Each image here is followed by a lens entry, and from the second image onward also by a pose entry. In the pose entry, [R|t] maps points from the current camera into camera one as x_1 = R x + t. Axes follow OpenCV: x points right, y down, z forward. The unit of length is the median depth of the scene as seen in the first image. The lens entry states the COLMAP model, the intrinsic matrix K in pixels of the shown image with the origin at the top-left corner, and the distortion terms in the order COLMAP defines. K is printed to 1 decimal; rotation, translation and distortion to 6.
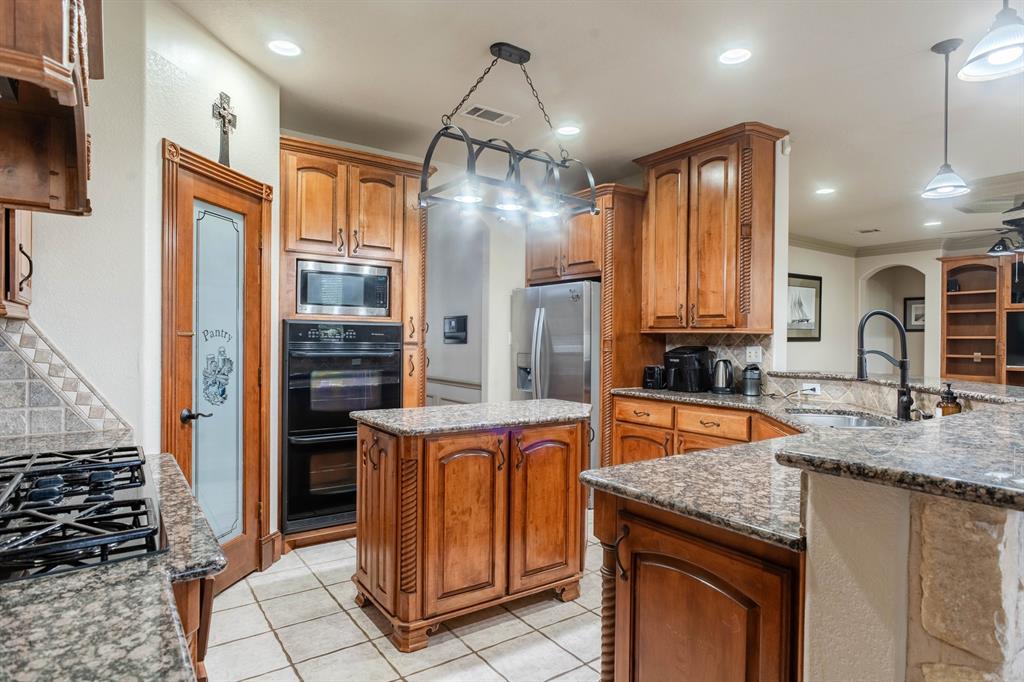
lens RADIAL K [[569.0, 0, 509.5], [0, 569.0, 343.8], [0, 0, 1]] dist [-0.022585, 0.001983]
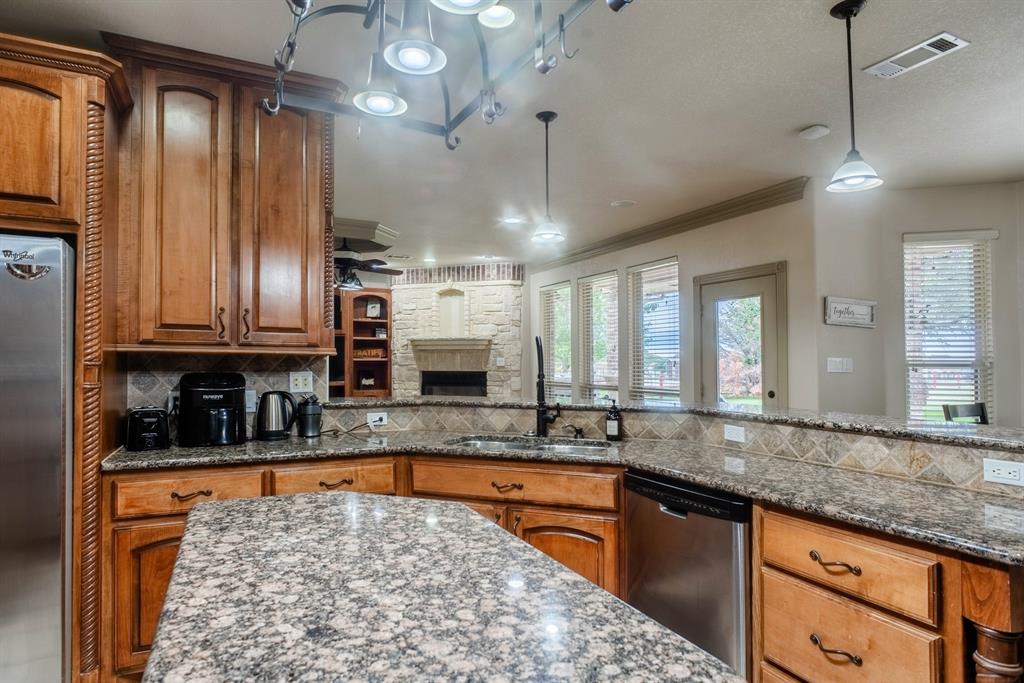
lens RADIAL K [[569.0, 0, 511.1], [0, 569.0, 358.8], [0, 0, 1]] dist [-0.022585, 0.001983]
pose [[0.156979, 0.000842, 0.987602, -0.271063], [0.003747, 0.999992, -0.001448, -0.010258], [-0.987595, 0.003928, 0.156974, 0.584542]]
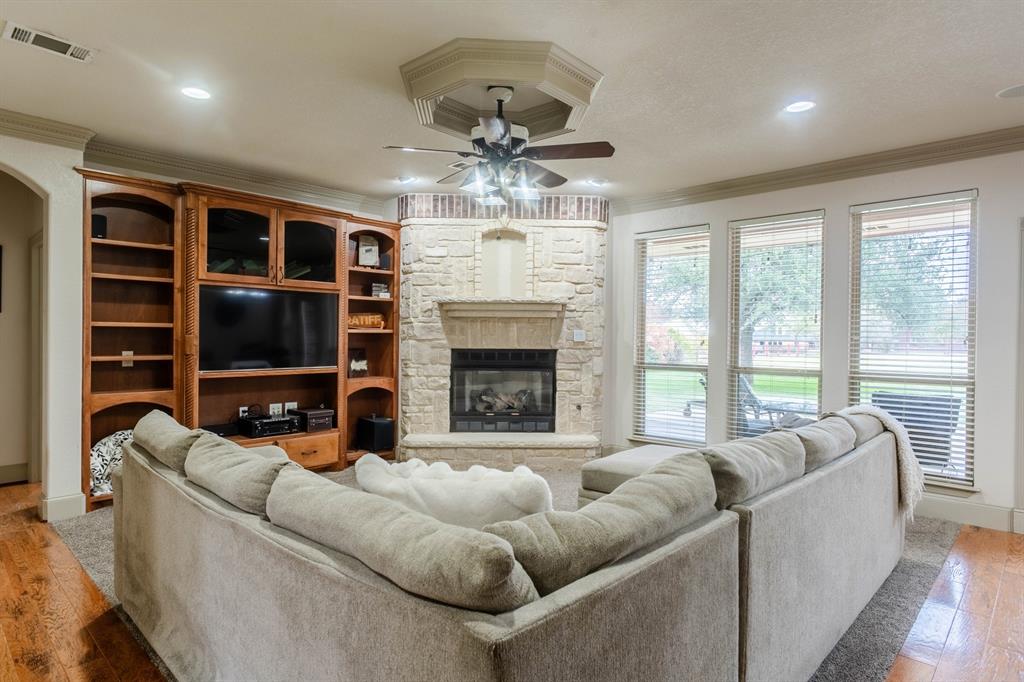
lens RADIAL K [[569.0, 0, 508.2], [0, 569.0, 348.5], [0, 0, 1]] dist [-0.022585, 0.001983]
pose [[-0.196650, -0.027130, 0.980098, 0.372343], [-0.003755, 0.999631, 0.026917, -0.008208], [-0.980467, 0.001613, -0.196679, 1.435277]]
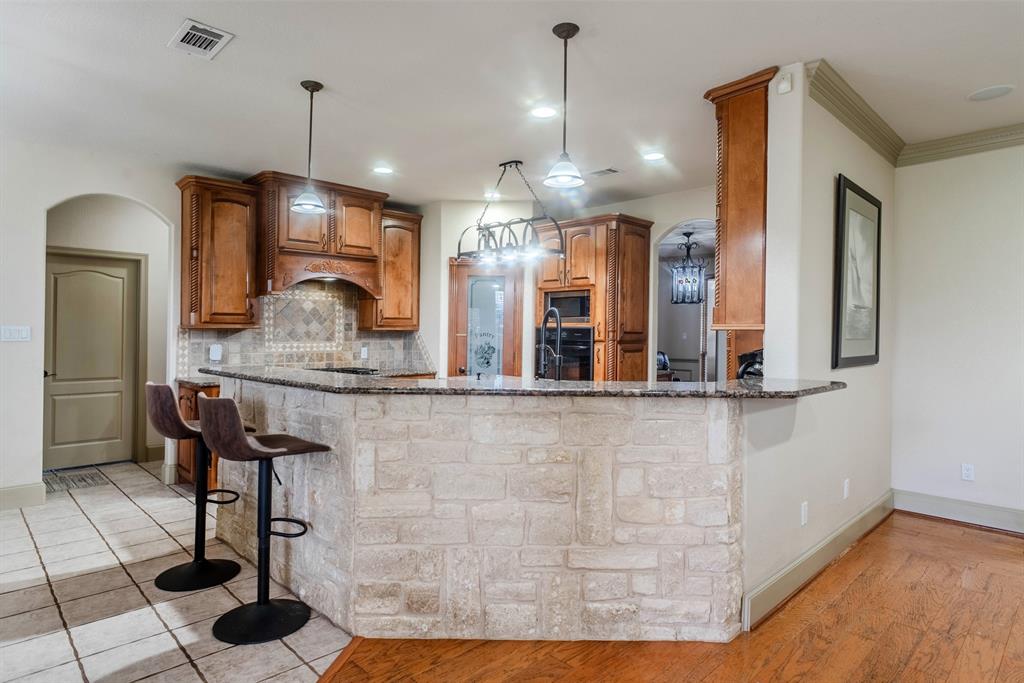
lens RADIAL K [[569.0, 0, 476.5], [0, 569.0, 355.9], [0, 0, 1]] dist [-0.022585, 0.001983]
pose [[0.120202, 0.031045, -0.992264, 1.056141], [-0.011047, 0.999491, 0.029932, -0.001519], [0.992688, 0.007364, 0.120484, 0.445409]]
